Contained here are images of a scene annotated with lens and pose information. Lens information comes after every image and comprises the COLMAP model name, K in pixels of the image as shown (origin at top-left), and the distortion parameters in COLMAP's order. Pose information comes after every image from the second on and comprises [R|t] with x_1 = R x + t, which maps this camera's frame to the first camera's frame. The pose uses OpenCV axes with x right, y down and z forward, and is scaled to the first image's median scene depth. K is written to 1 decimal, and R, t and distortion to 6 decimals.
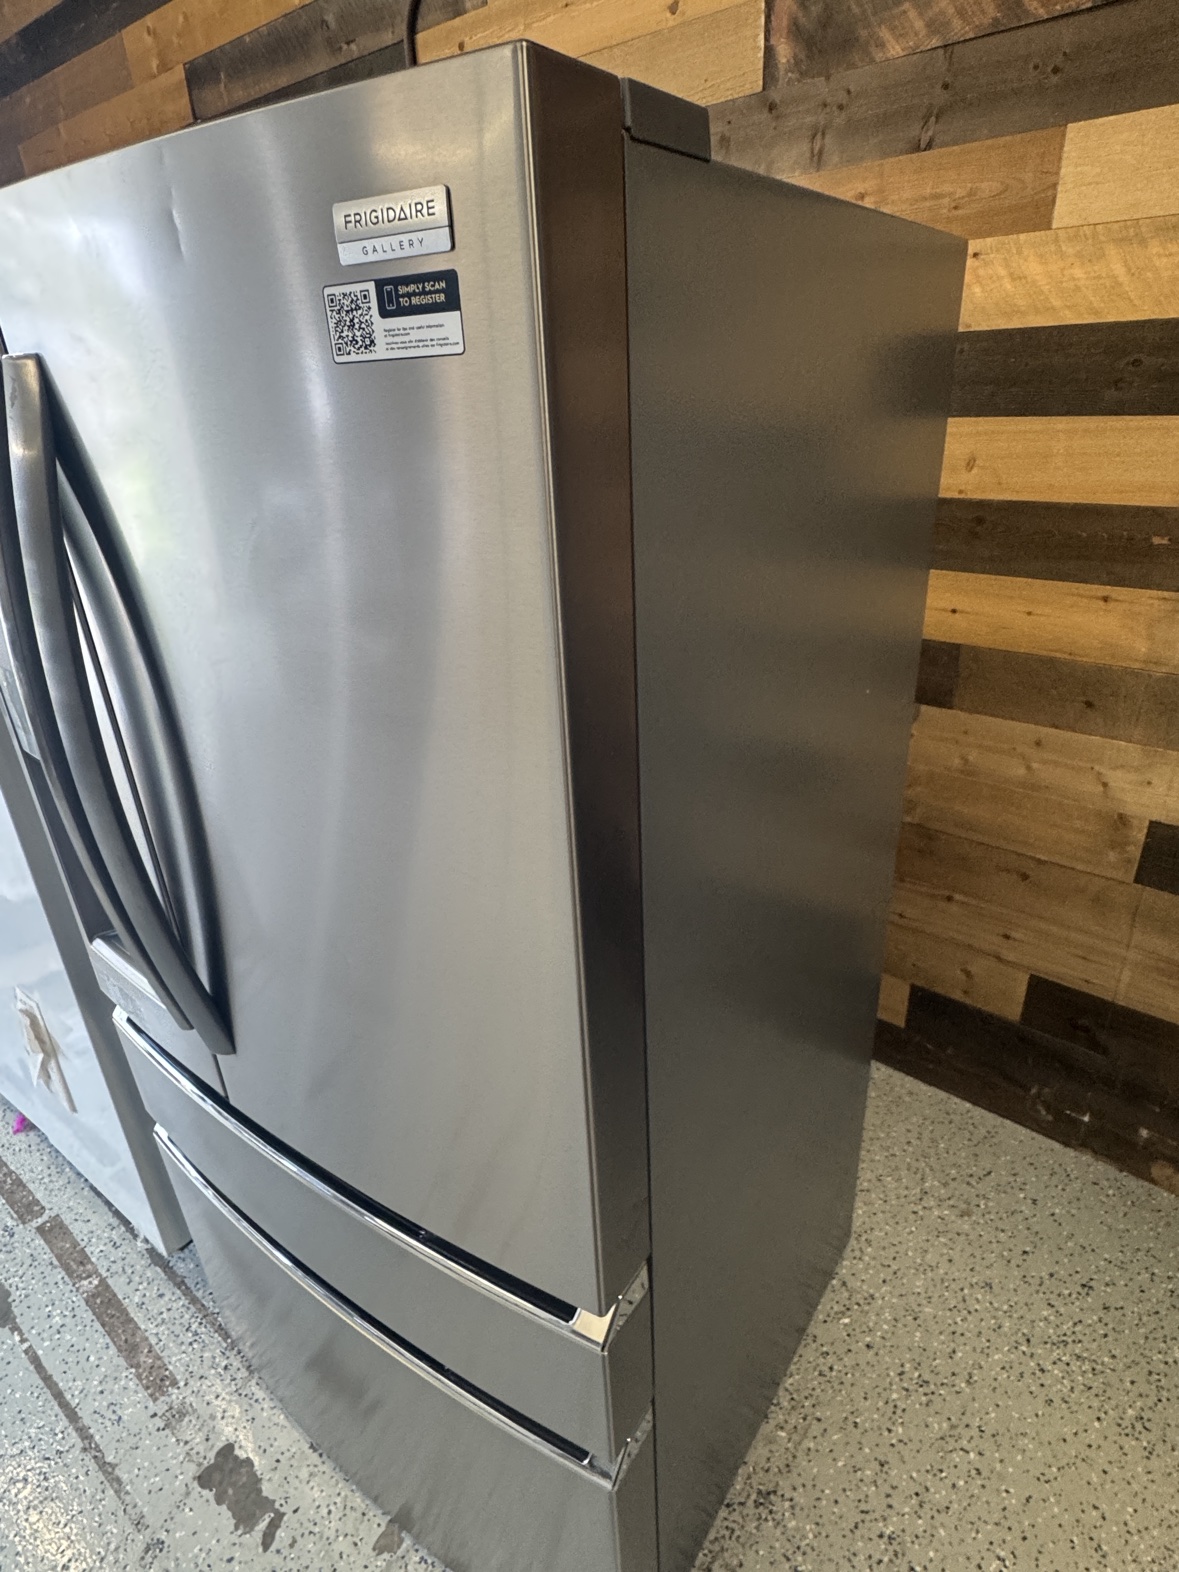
lens RADIAL K [[873.9, 0, 587.3], [0, 873.9, 781.5], [0, 0, 1]] dist [-0.000877, -0.001453]
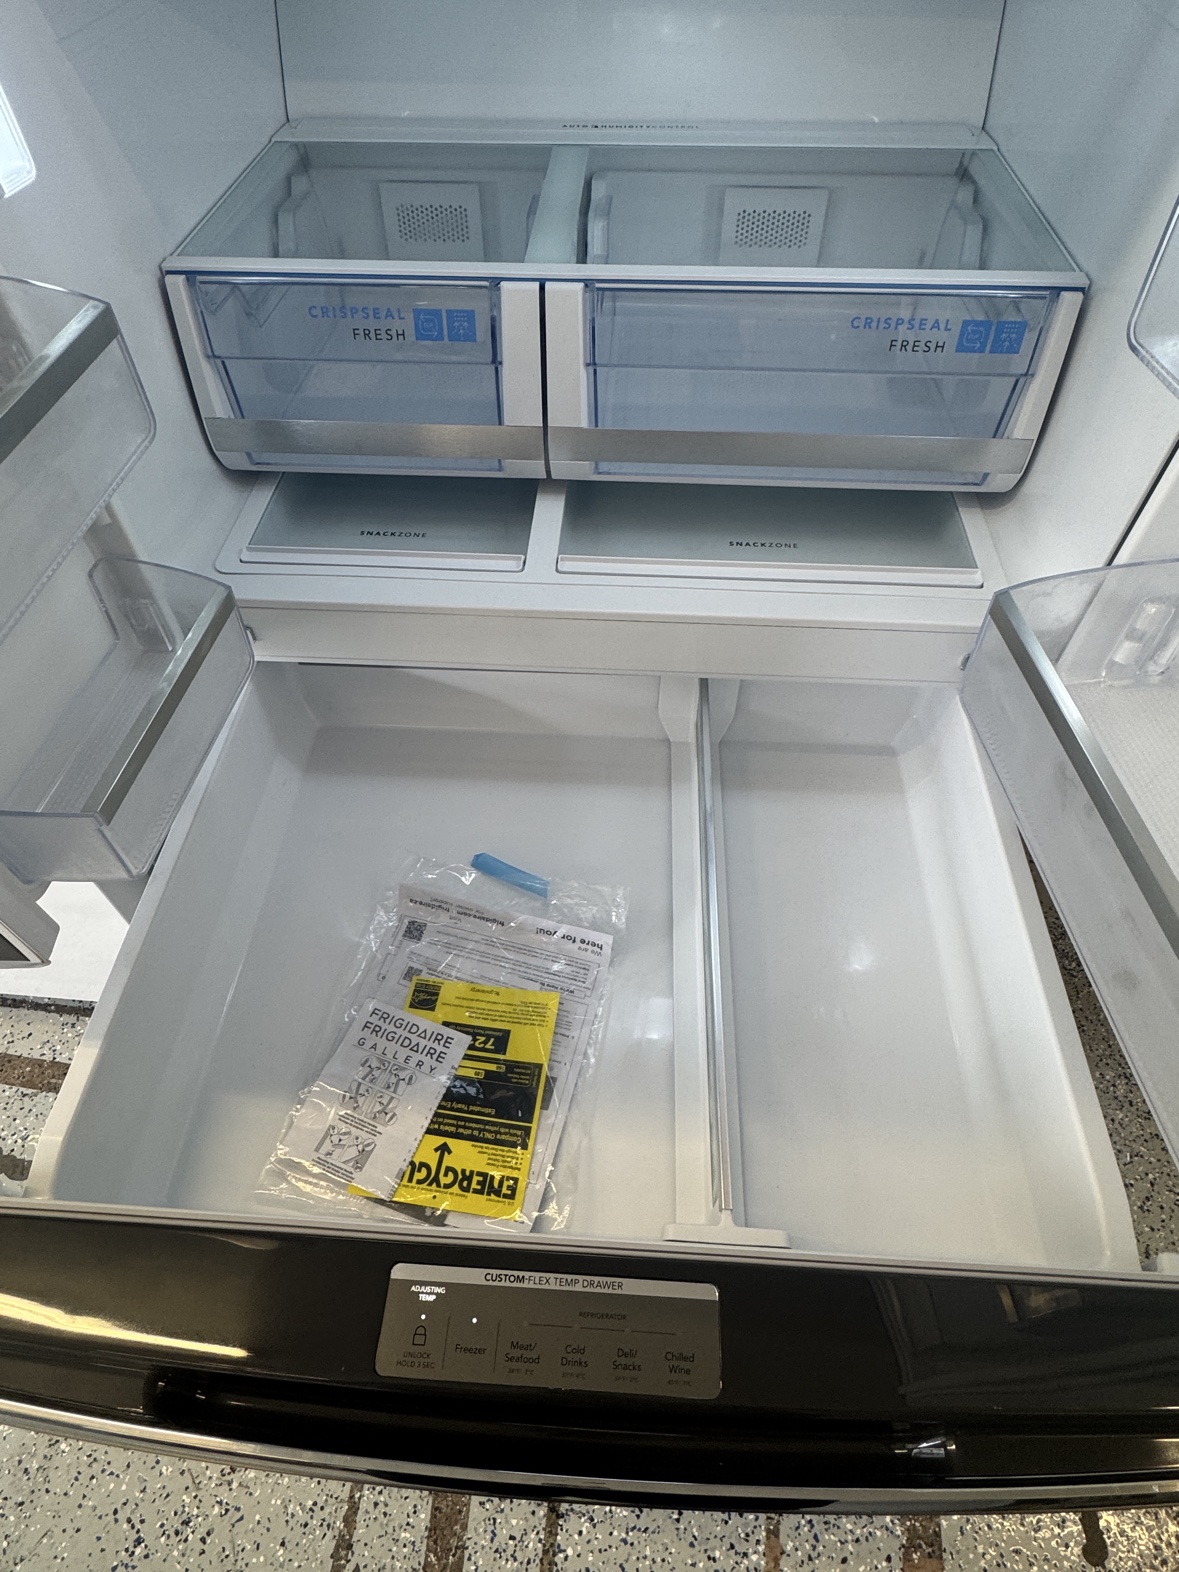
lens RADIAL K [[873.9, 0, 586.9], [0, 873.9, 777.8], [0, 0, 1]] dist [-0.000877, -0.001453]
pose [[0.849624, -0.388322, 0.356854, -0.413580], [0.194192, 0.859453, 0.472894, 0.055025], [-0.490334, -0.332484, 0.805622, 0.269675]]
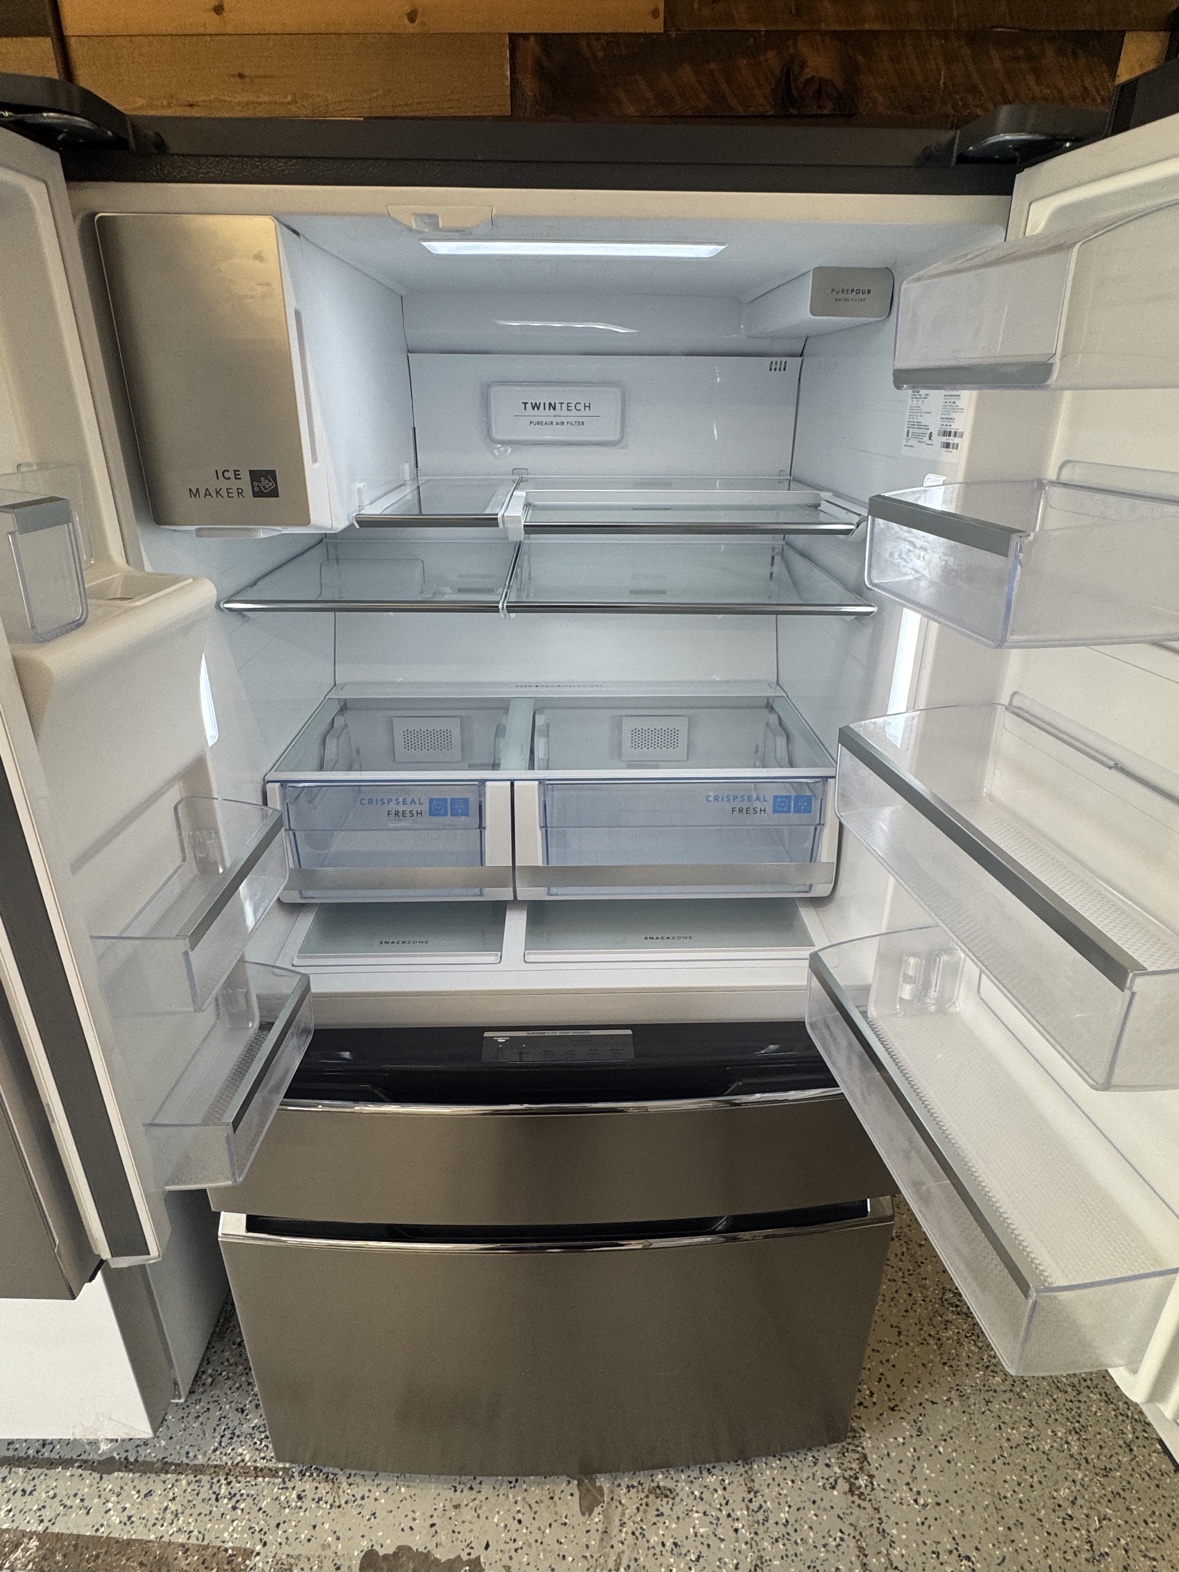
lens RADIAL K [[873.9, 0, 594.3], [0, 873.9, 774.3], [0, 0, 1]] dist [-0.000877, -0.001453]
pose [[0.793978, -0.199550, 0.574264, -0.538934], [0.216049, 0.975551, 0.040283, 0.021667], [-0.568262, 0.092086, 0.817679, 0.091117]]
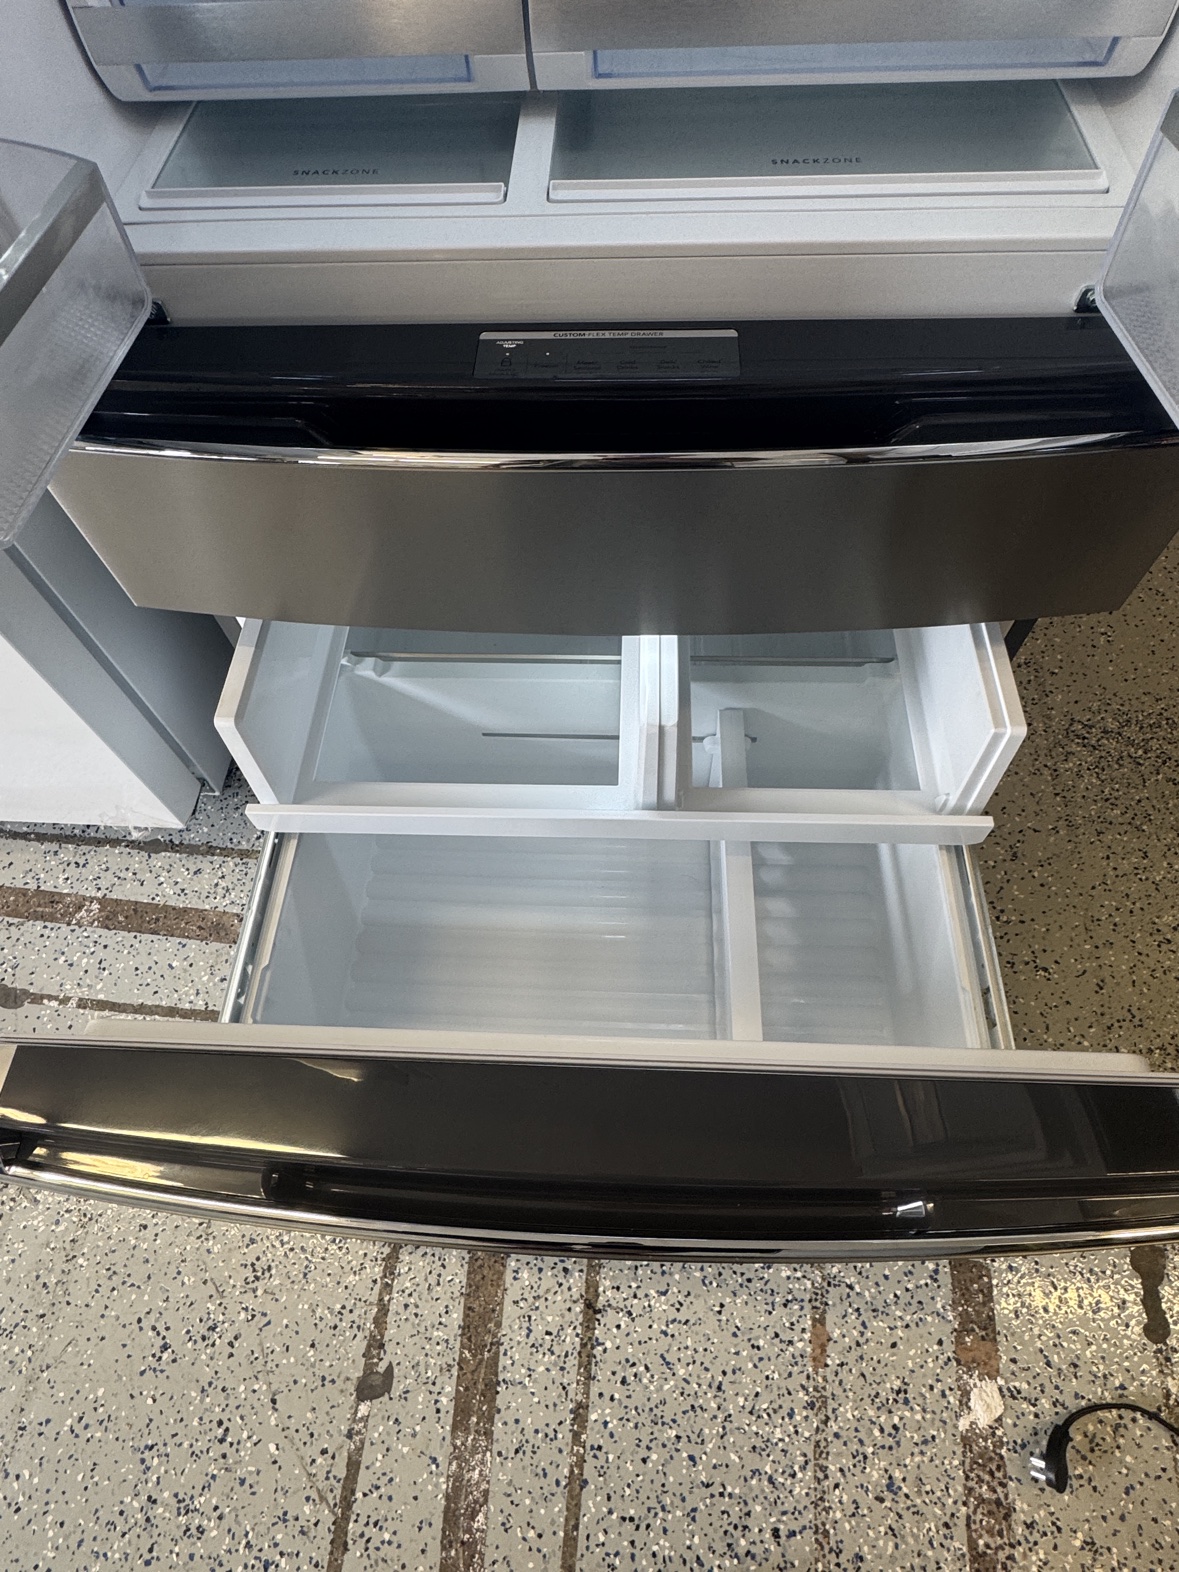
lens RADIAL K [[873.9, 0, 591.5], [0, 873.9, 775.0], [0, 0, 1]] dist [-0.000877, -0.001453]
pose [[0.837635, -0.465556, 0.285700, -0.415382], [0.229580, 0.774660, 0.589232, 0.165944], [-0.495641, -0.427971, 0.755765, 0.314843]]
